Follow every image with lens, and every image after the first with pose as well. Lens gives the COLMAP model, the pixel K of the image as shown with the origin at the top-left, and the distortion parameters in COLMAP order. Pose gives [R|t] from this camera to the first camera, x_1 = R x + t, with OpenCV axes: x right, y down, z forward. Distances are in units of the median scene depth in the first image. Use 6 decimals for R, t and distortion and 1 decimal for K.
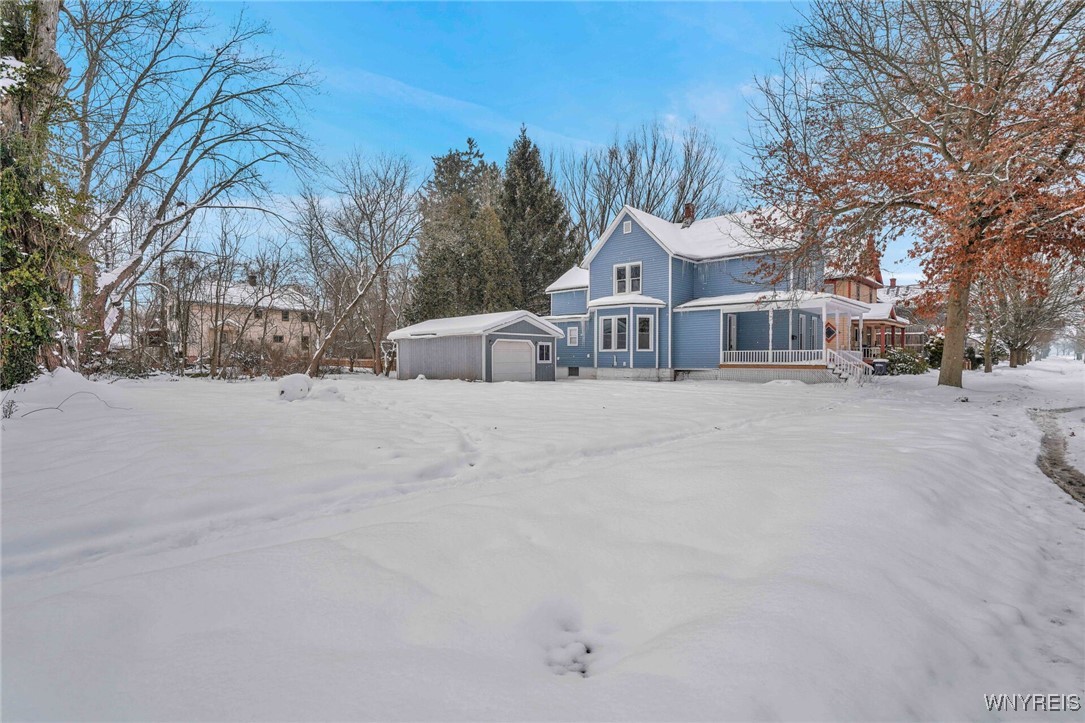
lens RADIAL K [[533.2, 0, 542.5], [0, 533.2, 361.5], [0, 0, 1]] dist [0.000483, 0.000084]
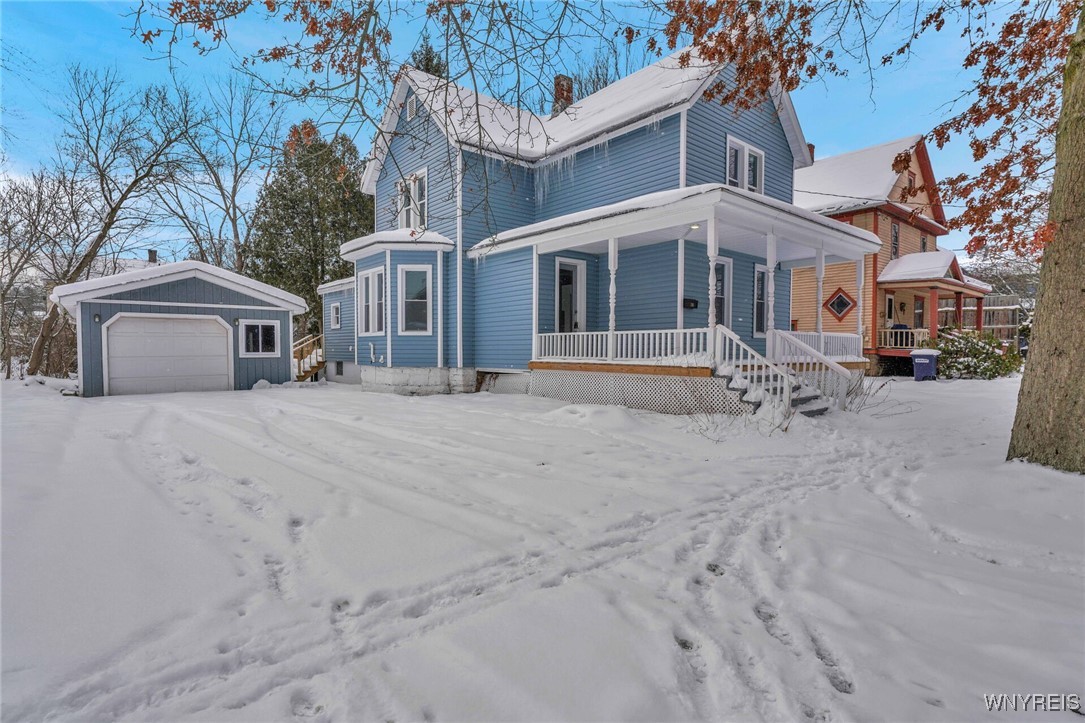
lens RADIAL K [[535.8, 0, 541.6], [0, 535.8, 374.3], [0, 0, 1]] dist [-0.012418, -0.000474]
pose [[0.991916, 0.006652, -0.126720, 0.380698], [-0.000837, 0.998946, 0.045886, -0.005087], [0.126892, -0.045409, 0.990877, 0.493088]]
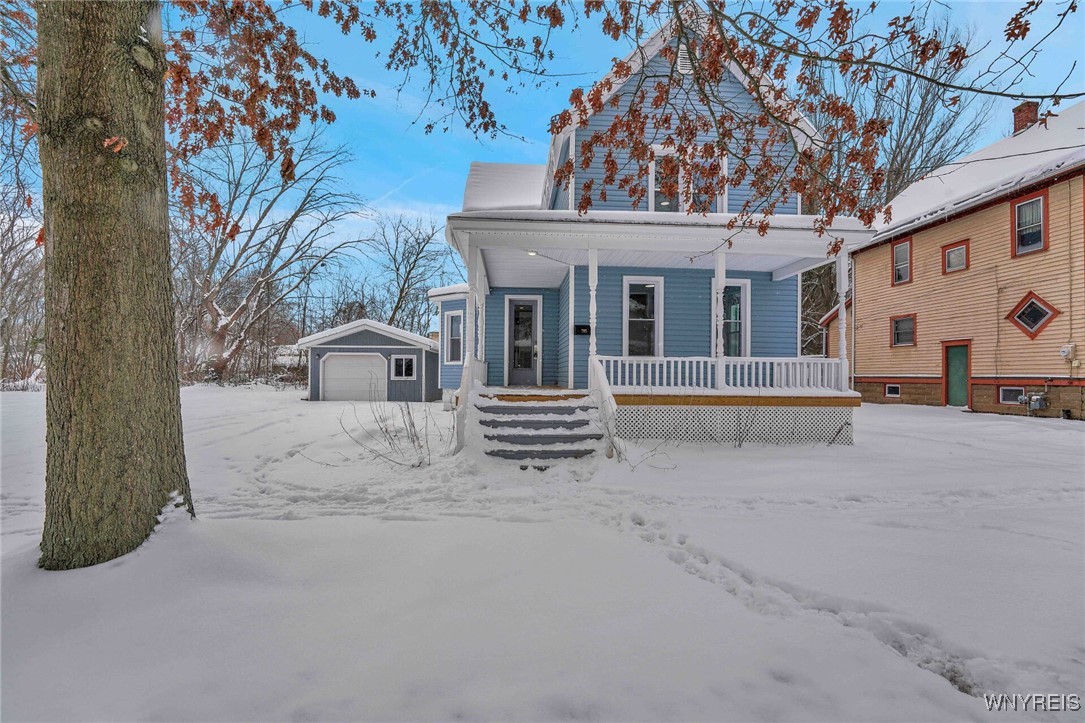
lens RADIAL K [[444.3, 0, 539.7], [0, 444.3, 369.6], [0, 0, 1]] dist [-0.016634, 0.000007]
pose [[0.722464, -0.001897, -0.691406, 0.659795], [-0.008059, 0.999905, -0.011164, -0.007443], [0.691362, 0.013638, 0.722380, 0.663543]]
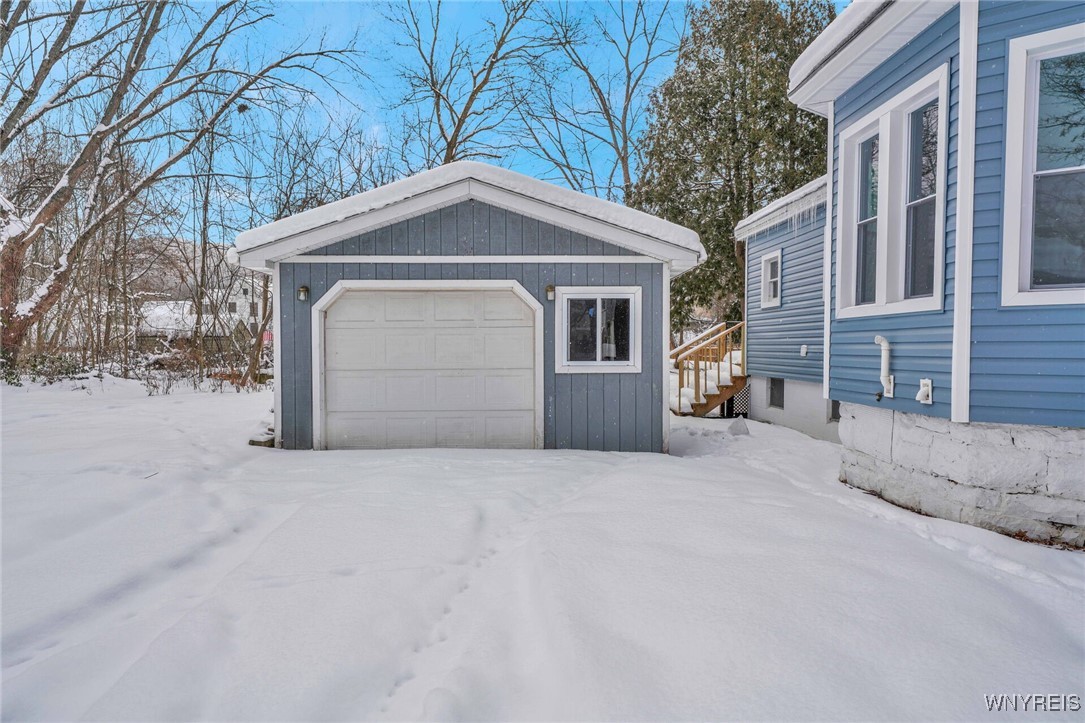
lens RADIAL K [[722.9, 0, 542.5], [0, 722.9, 361.5], [0, 0, 1]] dist [0.038512, -0.000743]
pose [[0.699317, 0.012014, -0.714710, 0.229178], [0.002562, 0.999810, 0.019312, -0.008640], [0.714807, -0.015336, 0.699154, 0.772936]]
